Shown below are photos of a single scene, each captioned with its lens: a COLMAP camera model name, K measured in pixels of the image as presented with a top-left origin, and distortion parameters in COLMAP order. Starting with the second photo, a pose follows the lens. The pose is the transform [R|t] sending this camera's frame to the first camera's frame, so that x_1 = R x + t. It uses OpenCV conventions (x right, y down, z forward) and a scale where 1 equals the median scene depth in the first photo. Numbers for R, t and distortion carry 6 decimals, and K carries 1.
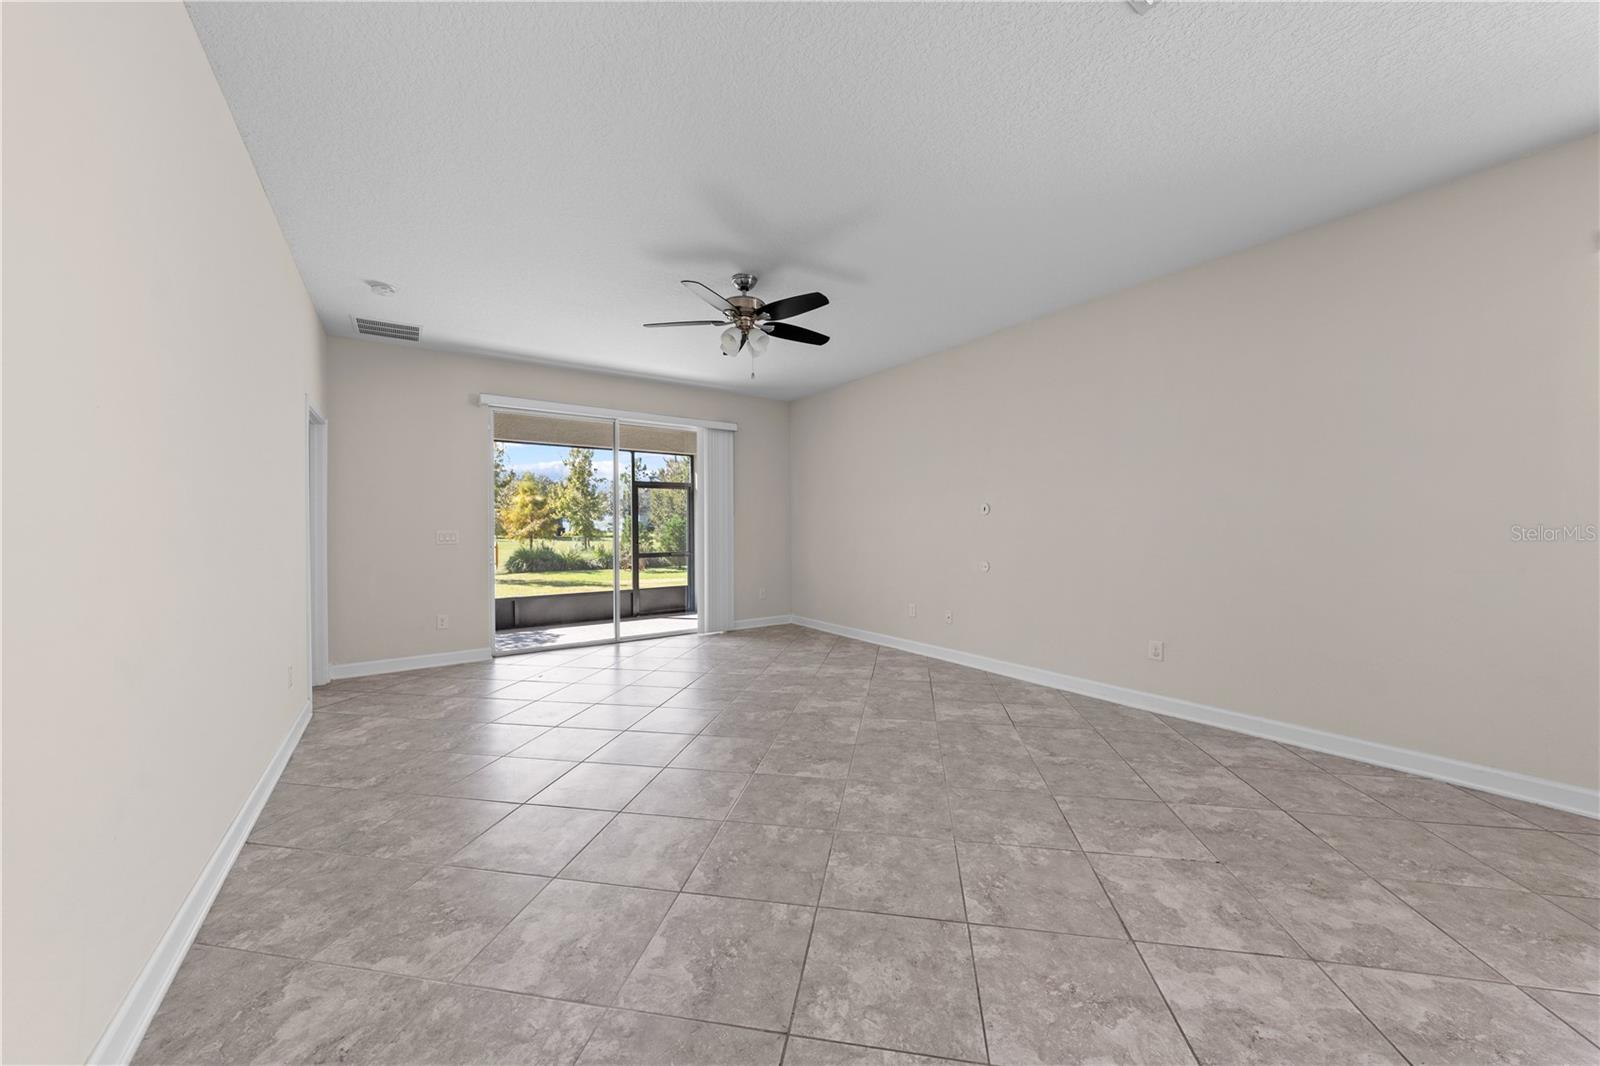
lens RADIAL K [[566.1, 0, 808.6], [0, 566.1, 531.1], [0, 0, 1]] dist [-0.002016, 0.000024]
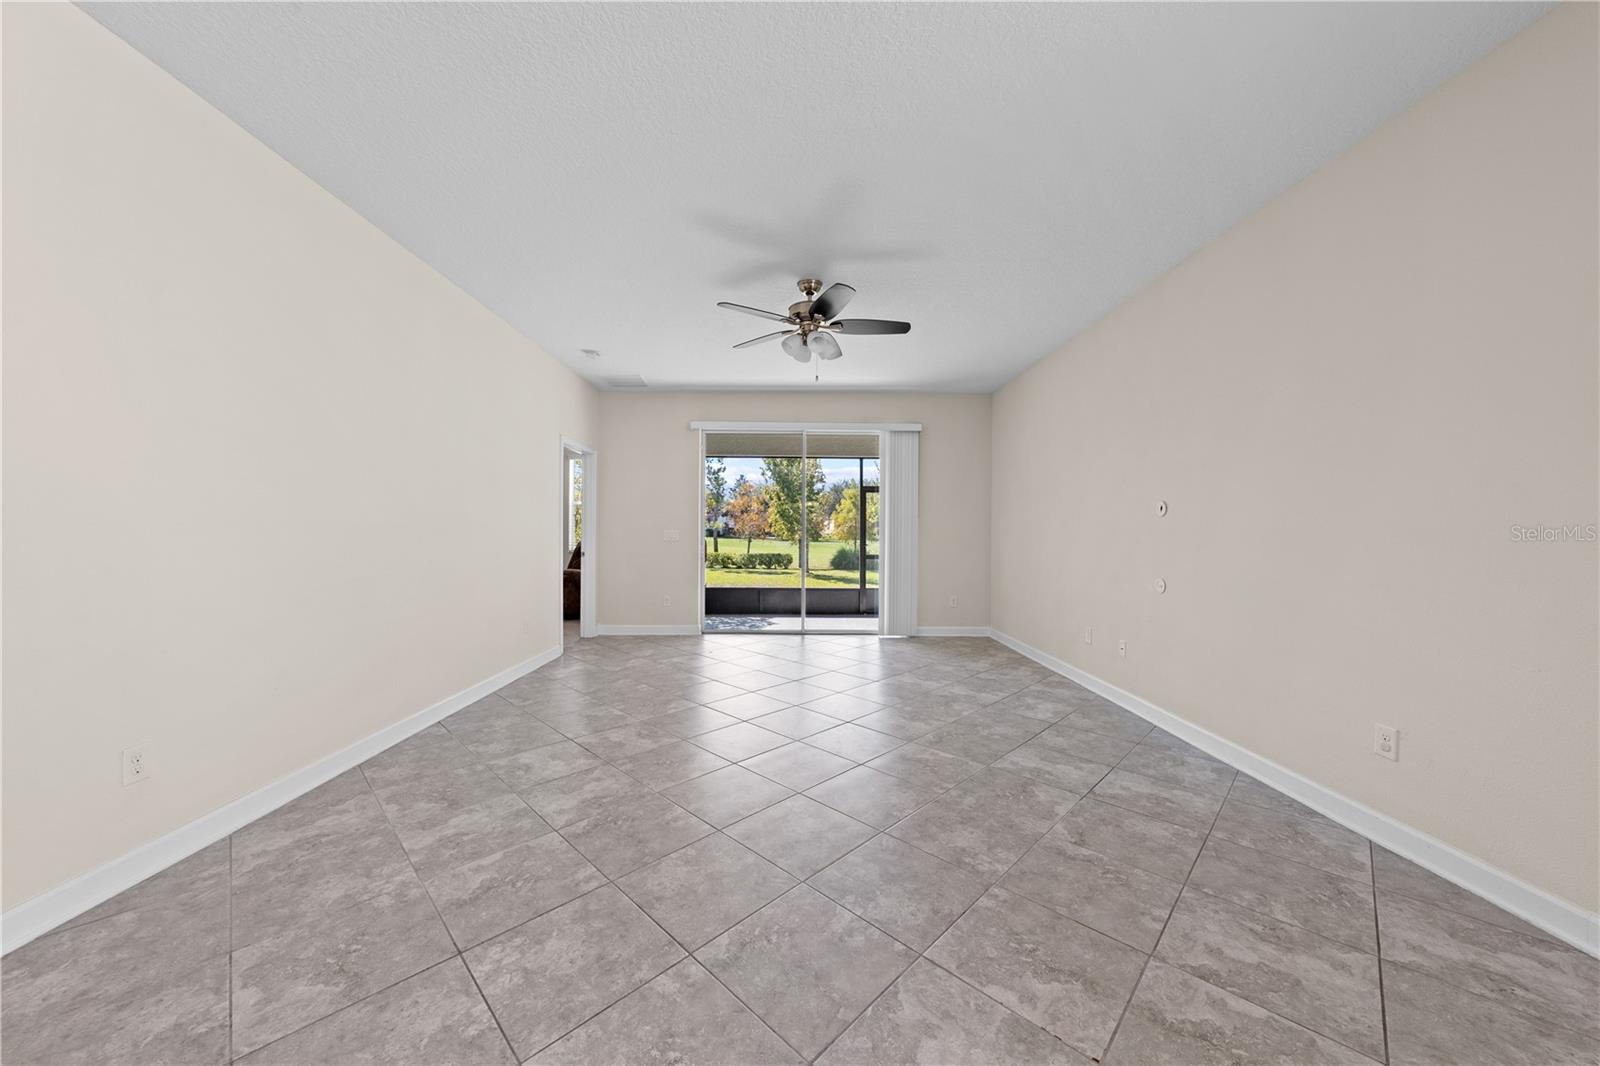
lens RADIAL K [[559.5, 0, 792.7], [0, 559.5, 536.3], [0, 0, 1]] dist [-0.002808, -0.000134]
pose [[0.821041, 0.015875, -0.570648, 0.237582], [-0.014535, 0.999871, 0.006903, -0.000283], [0.570684, 0.002626, 0.821166, 0.087145]]
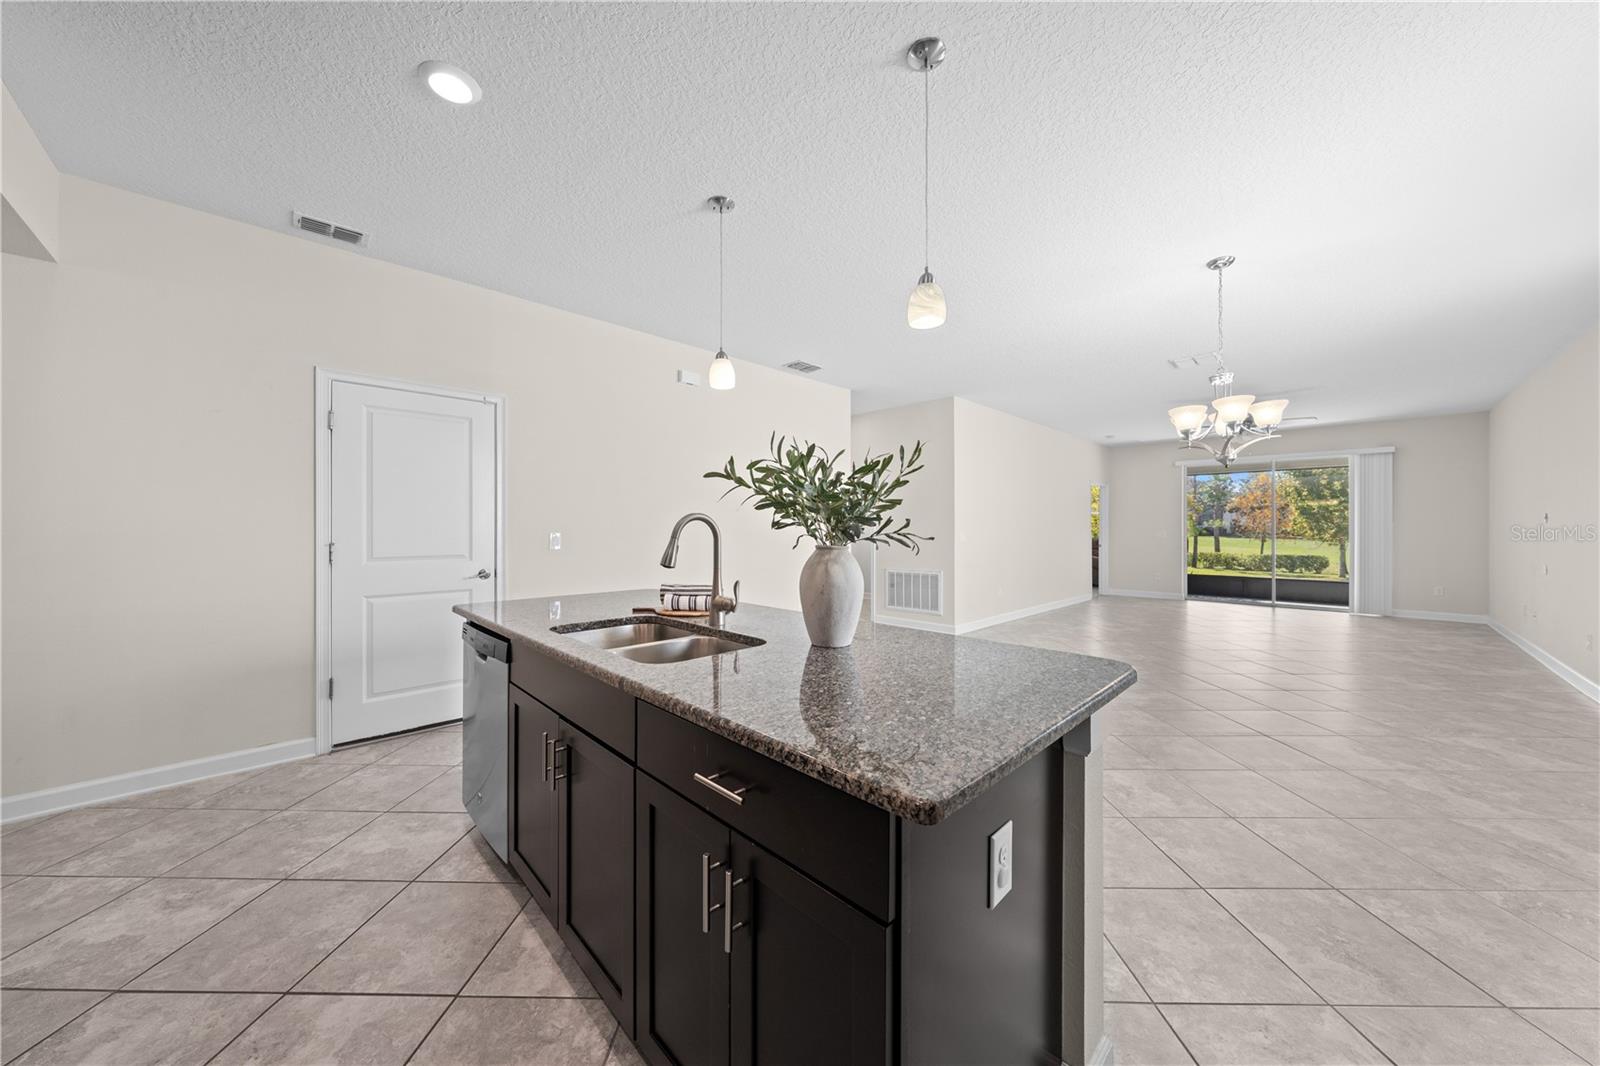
lens RADIAL K [[538.2, 0, 801.2], [0, 538.2, 528.8], [0, 0, 1]] dist [-0.001191, -0.000011]
pose [[0.158954, 0.006290, -0.987266, 0.792272], [-0.007698, 0.999957, 0.005131, -0.008514], [0.987256, 0.006784, 0.158995, -0.426559]]
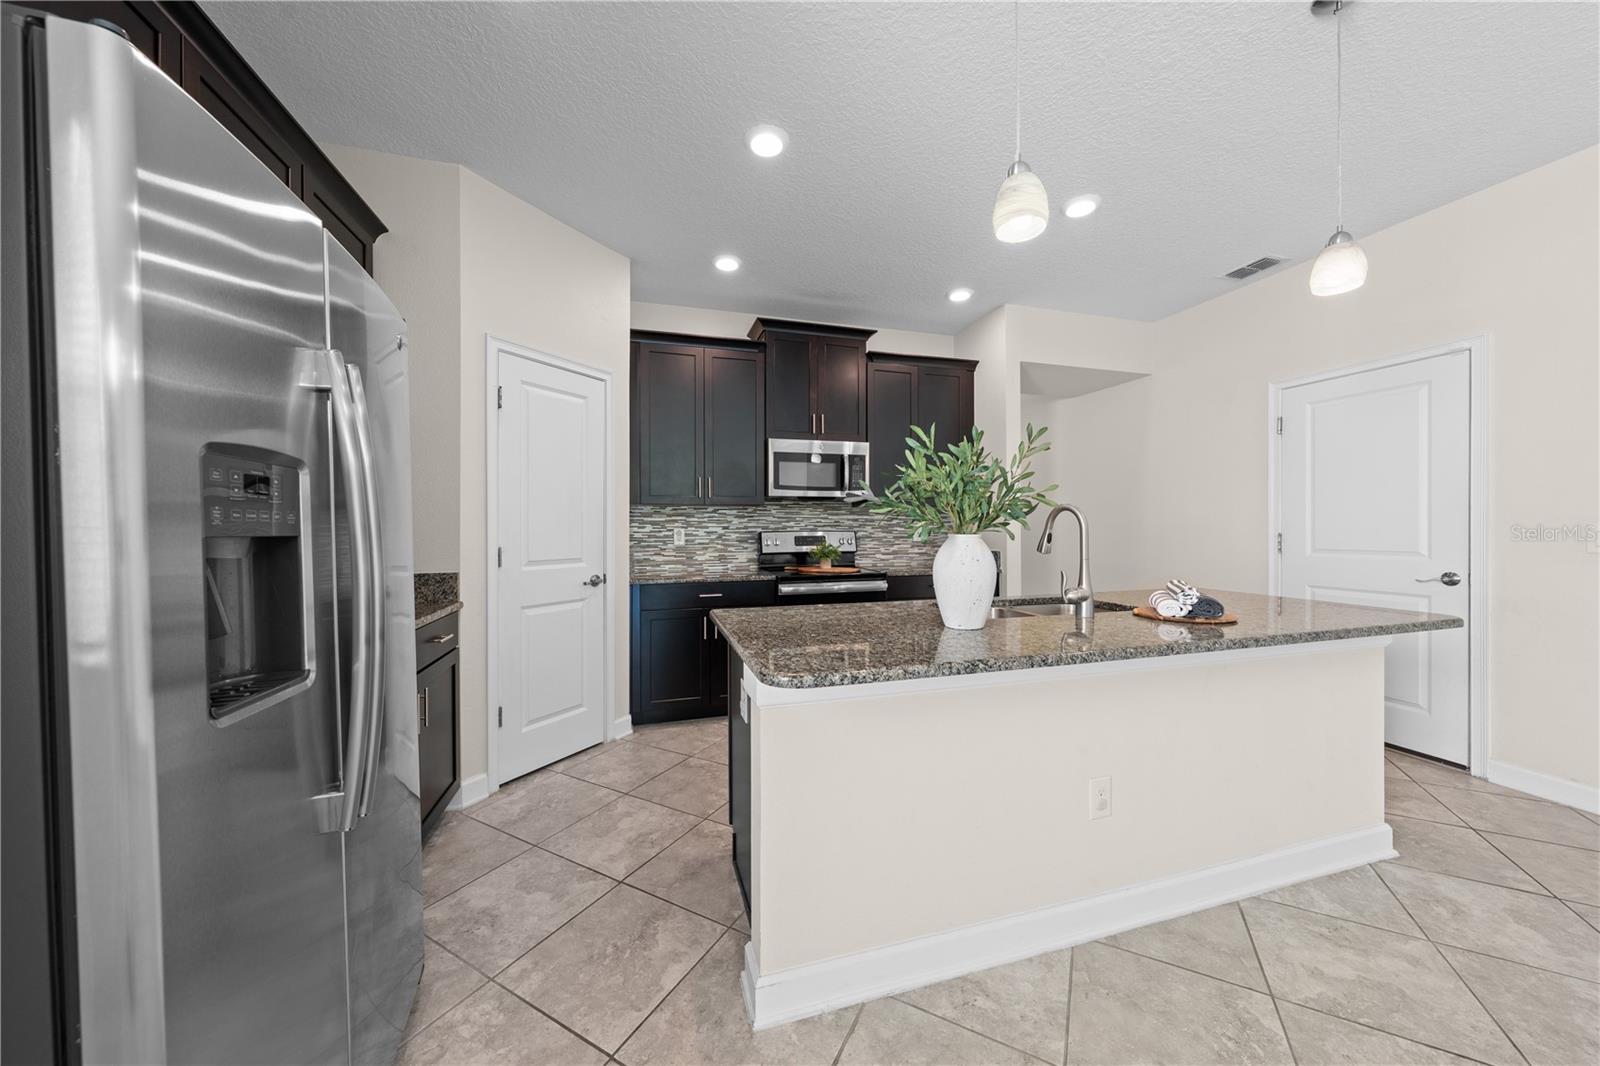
lens RADIAL K [[550.5, 0, 804.9], [0, 550.5, 528.8], [0, 0, 1]] dist [-0.000748, 0.000044]
pose [[-0.947873, 0.009171, 0.318517, 0.550839], [0.011492, 0.999919, 0.005407, -0.004386], [-0.318441, 0.008786, -0.947902, -0.111919]]
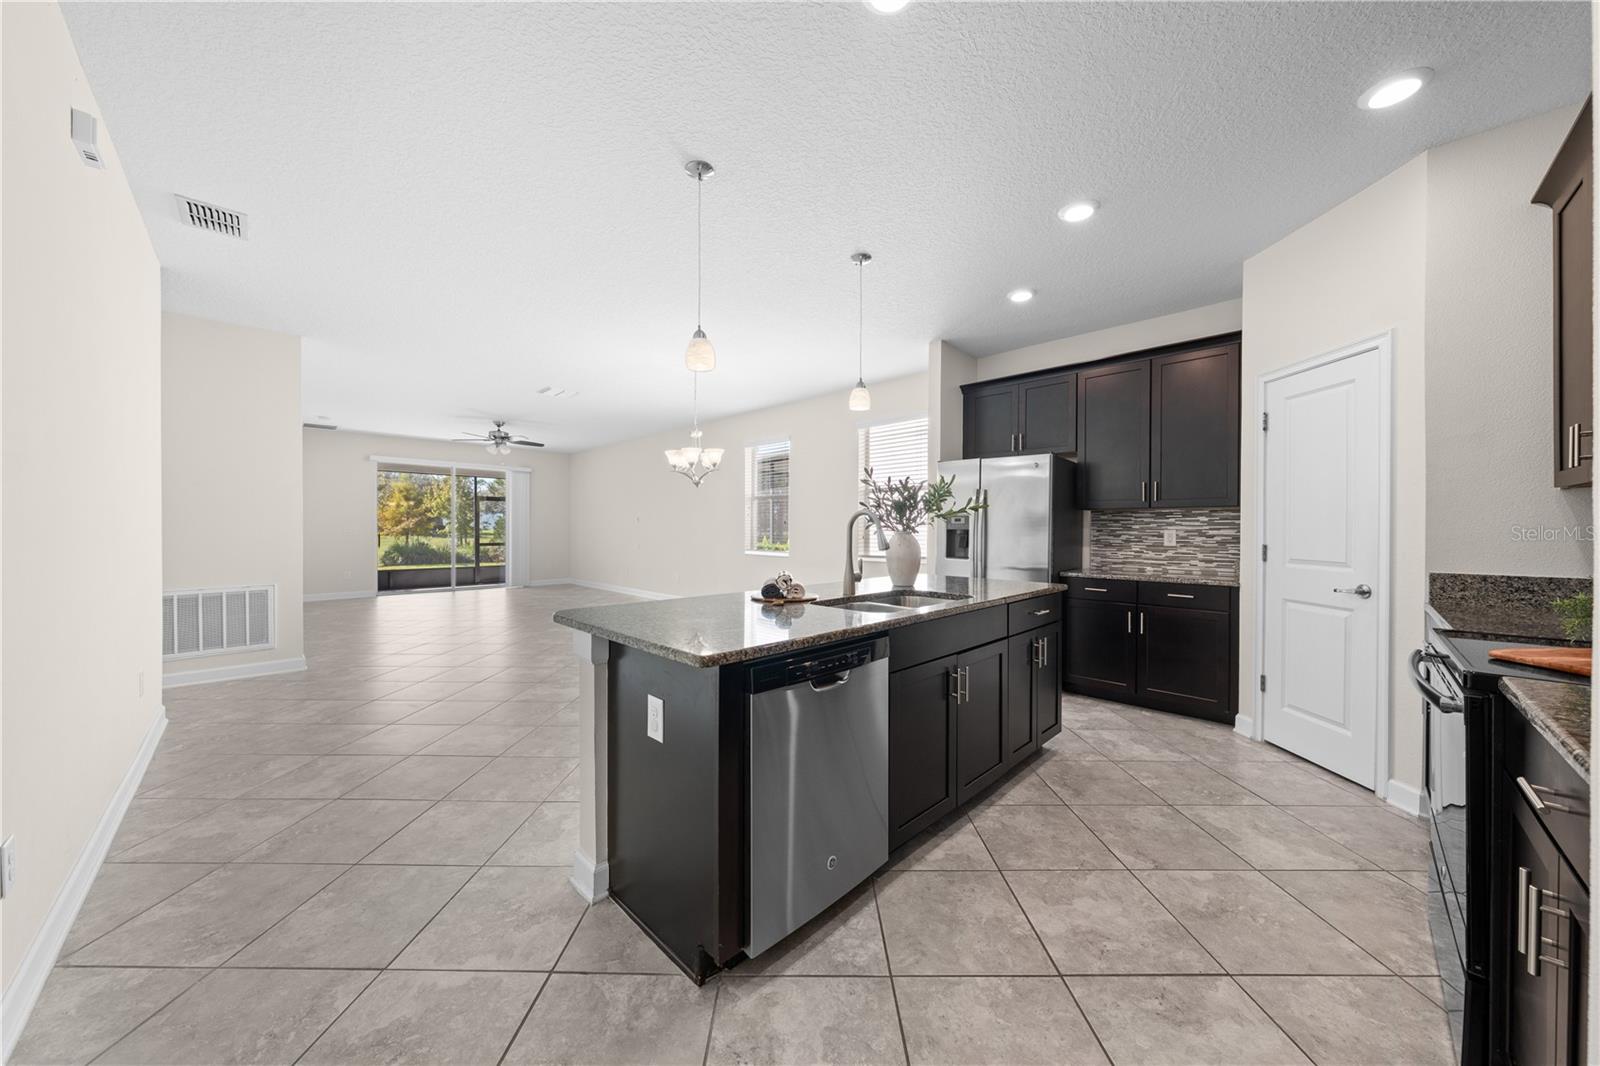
lens RADIAL K [[545.0, 0, 801.3], [0, 545.0, 533.0], [0, 0, 1]] dist [0.004501, 0.000105]
pose [[0.986165, 0.007861, 0.165583, 0.410534], [-0.008405, 0.999961, 0.002586, 0.000058], [-0.165556, -0.003942, 0.986192, -0.791638]]
